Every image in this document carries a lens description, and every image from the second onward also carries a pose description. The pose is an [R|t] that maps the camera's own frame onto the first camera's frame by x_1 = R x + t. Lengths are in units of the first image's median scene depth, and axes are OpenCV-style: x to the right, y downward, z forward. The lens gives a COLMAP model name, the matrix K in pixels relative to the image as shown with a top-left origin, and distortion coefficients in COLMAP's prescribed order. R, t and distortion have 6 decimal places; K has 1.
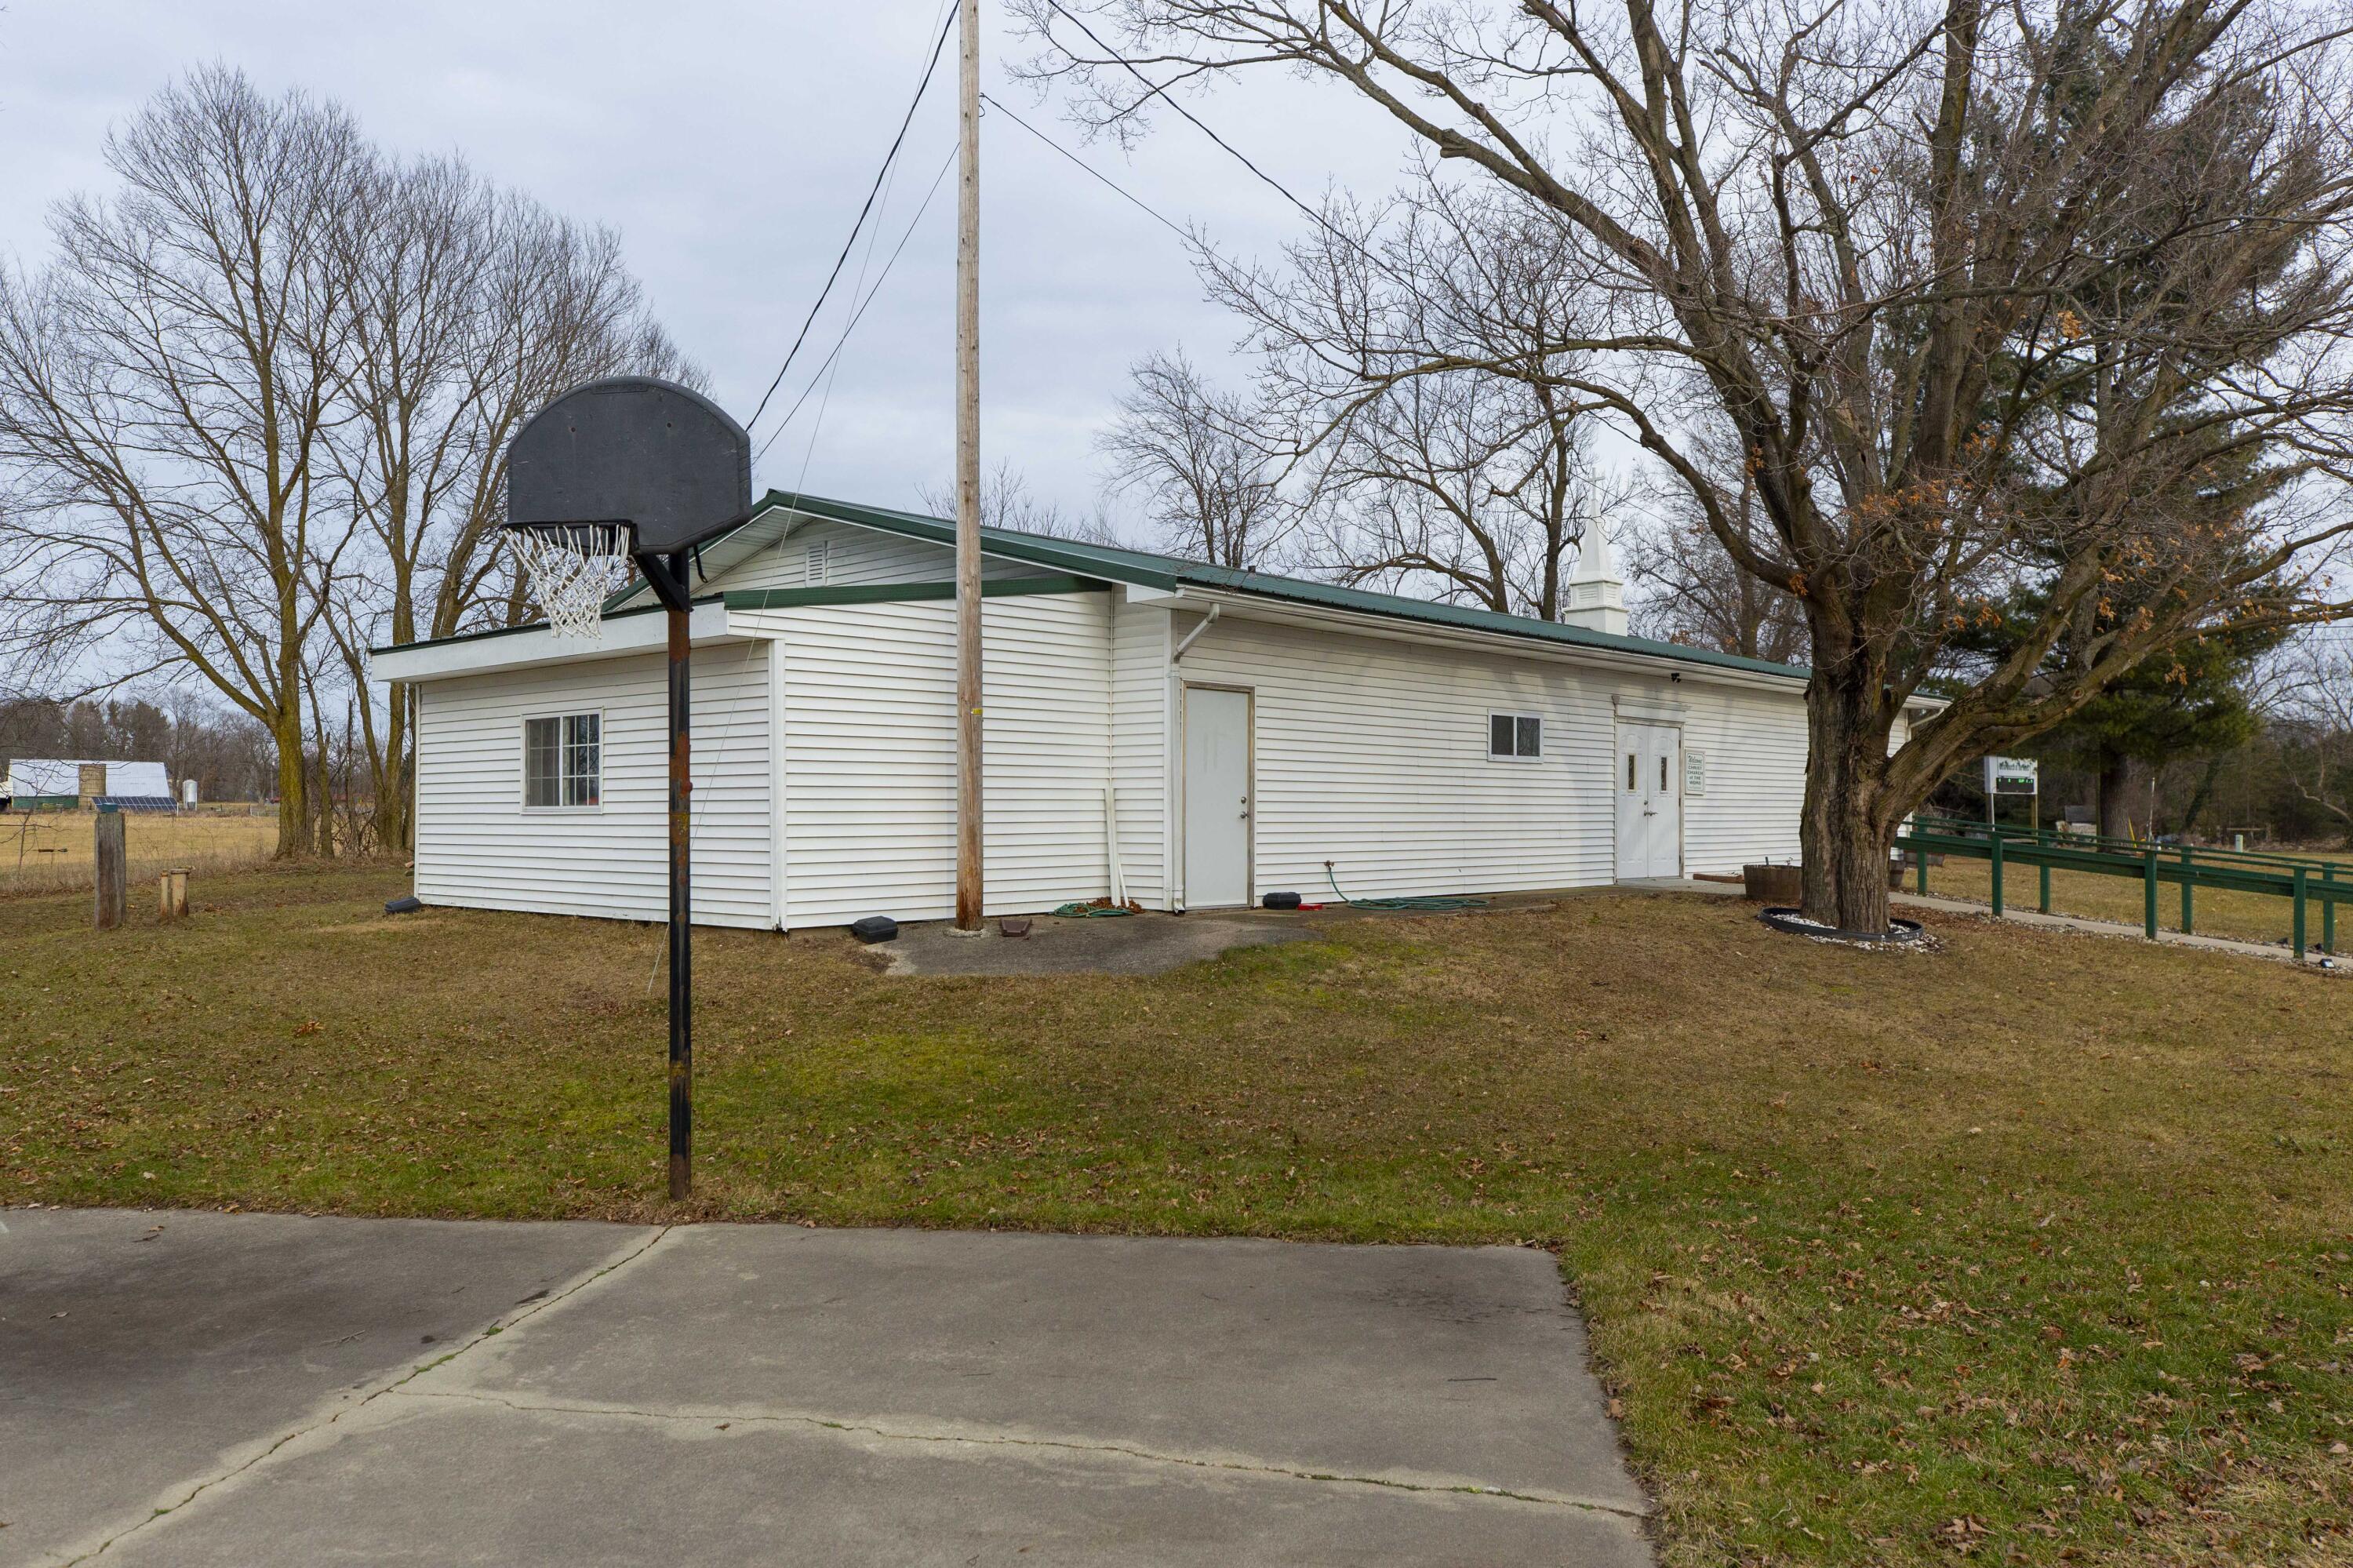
lens RADIAL K [[1740.5, 0, 1178.5], [0, 1740.5, 783.1], [0, 0, 1]] dist [-0.000791, 0.002045]
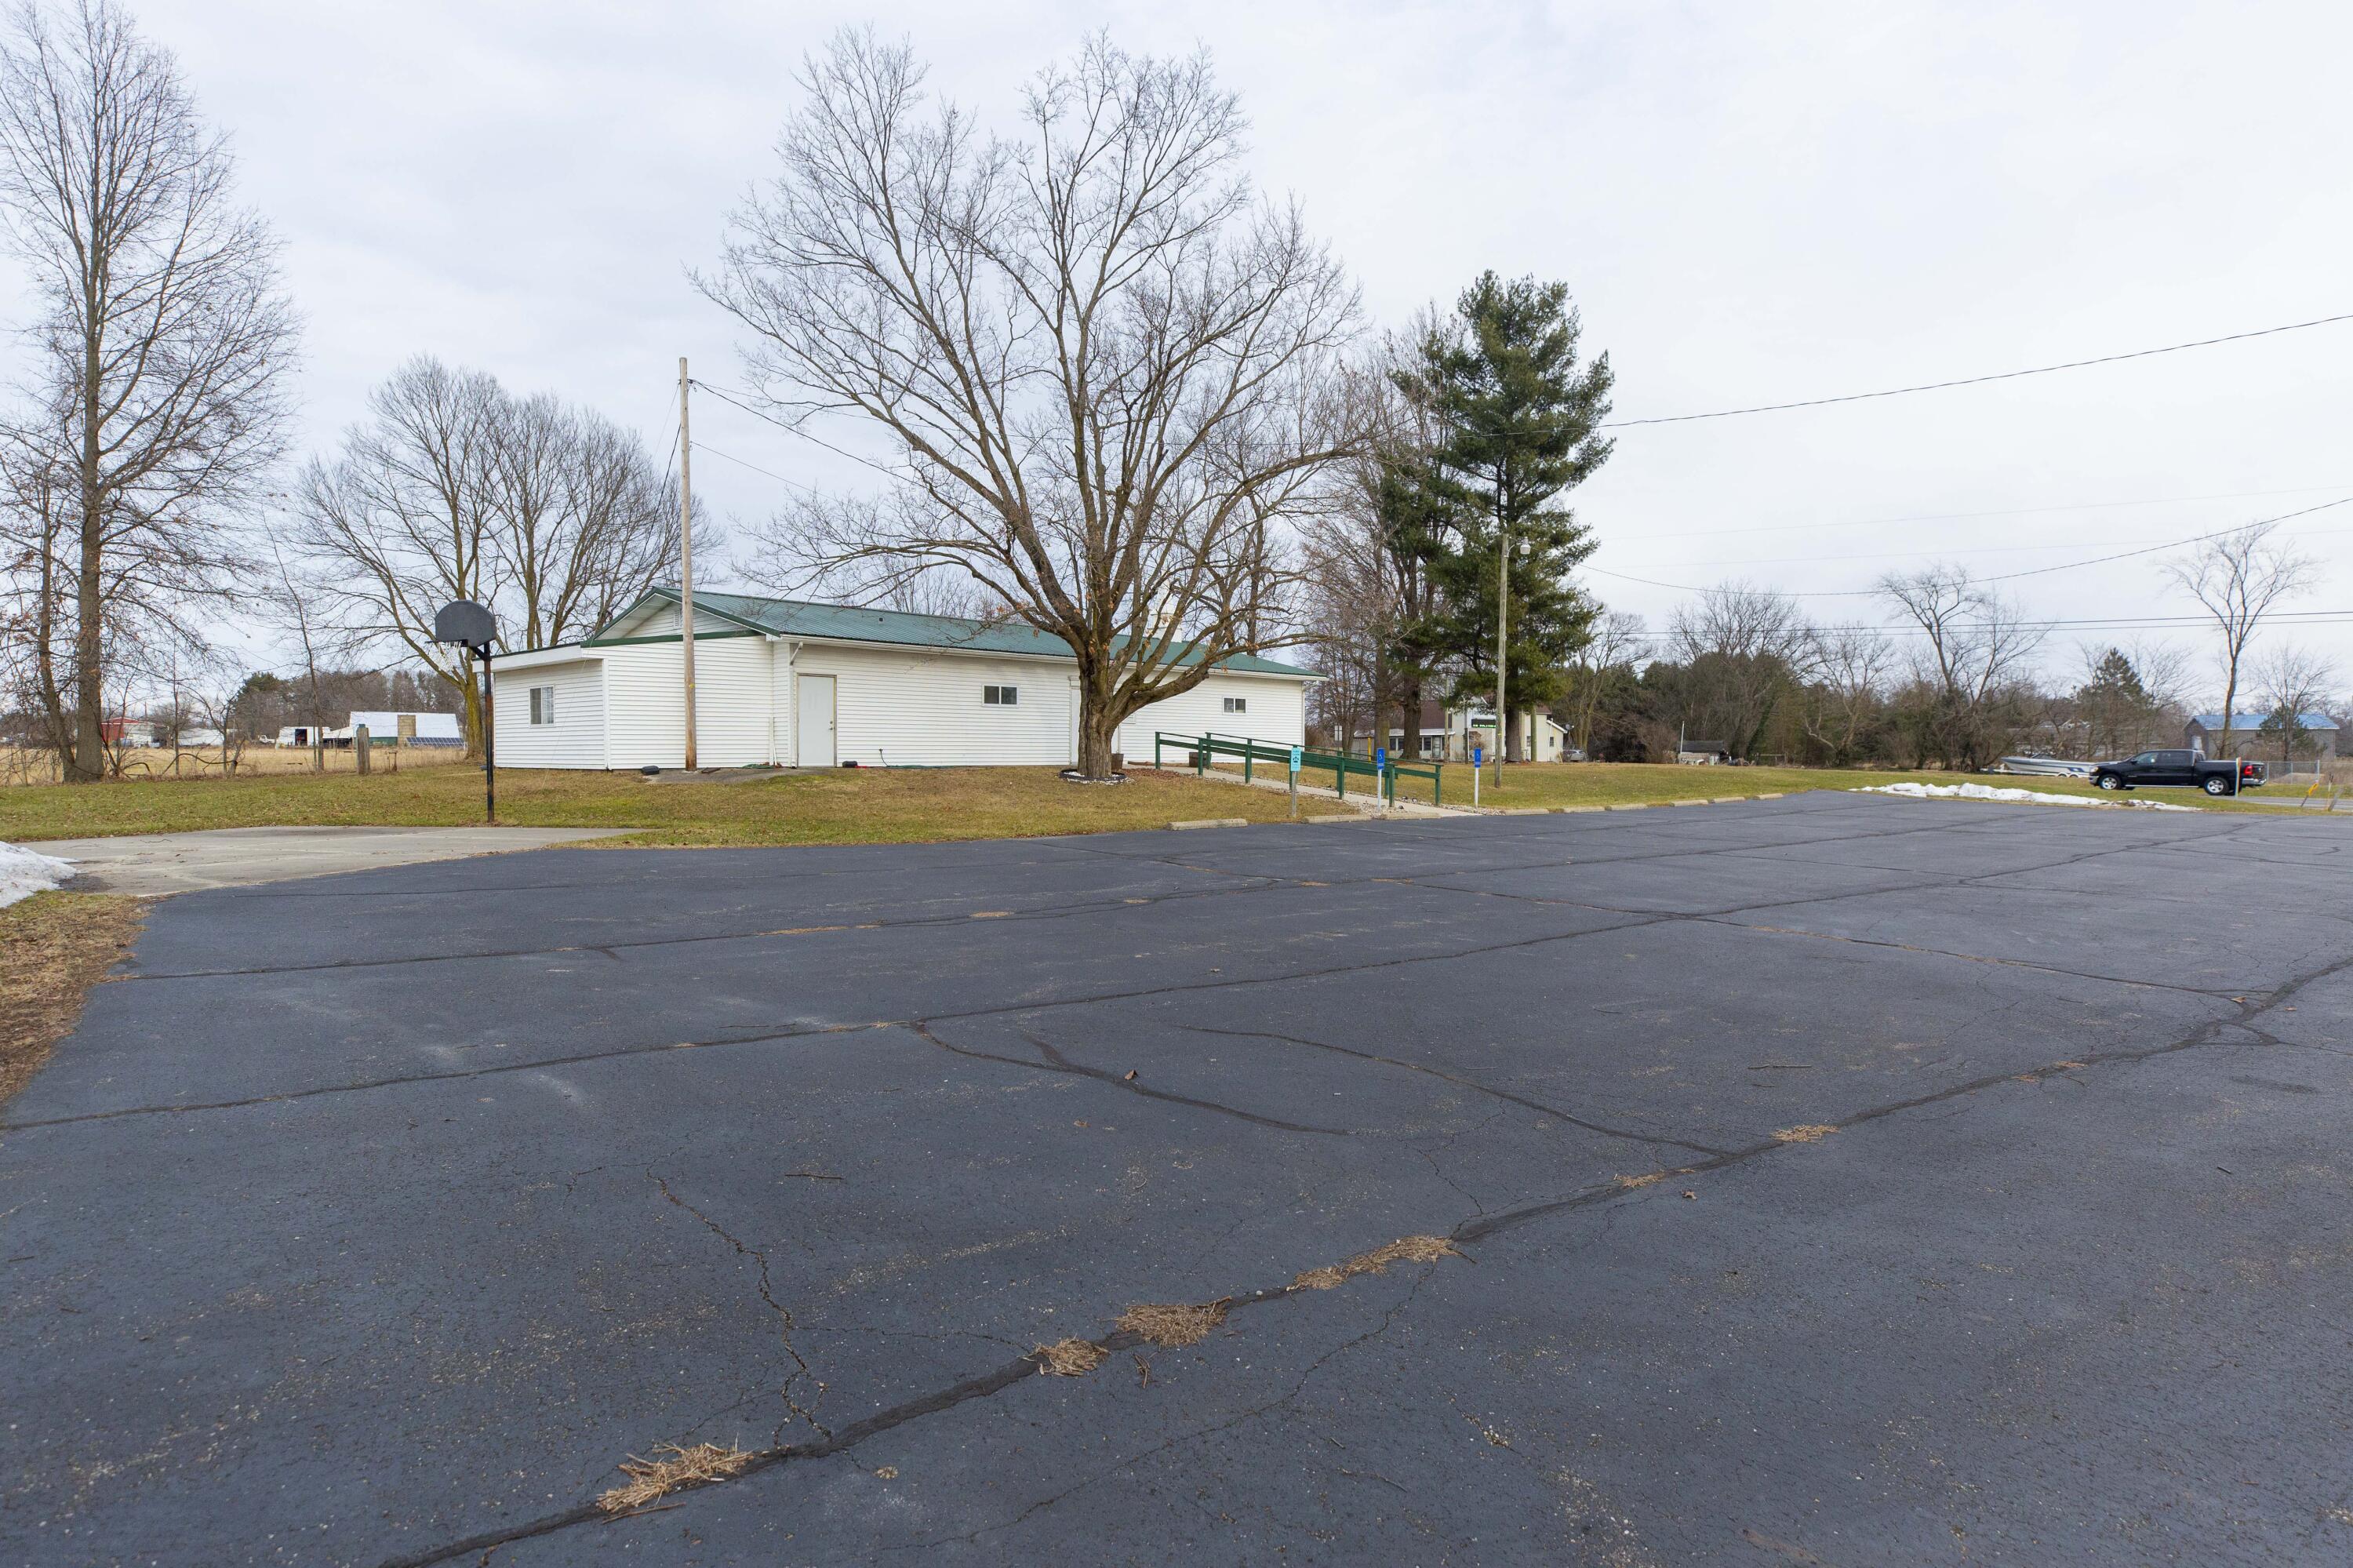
lens RADIAL K [[1288.7, 0, 1173.8], [0, 1288.7, 787.8], [0, 0, 1]] dist [0.001099, -0.000096]
pose [[0.999674, 0.000634, -0.025539, 0.431811], [0.000523, 0.998975, 0.045252, 0.015607], [0.025542, -0.045250, 0.998649, -0.592013]]
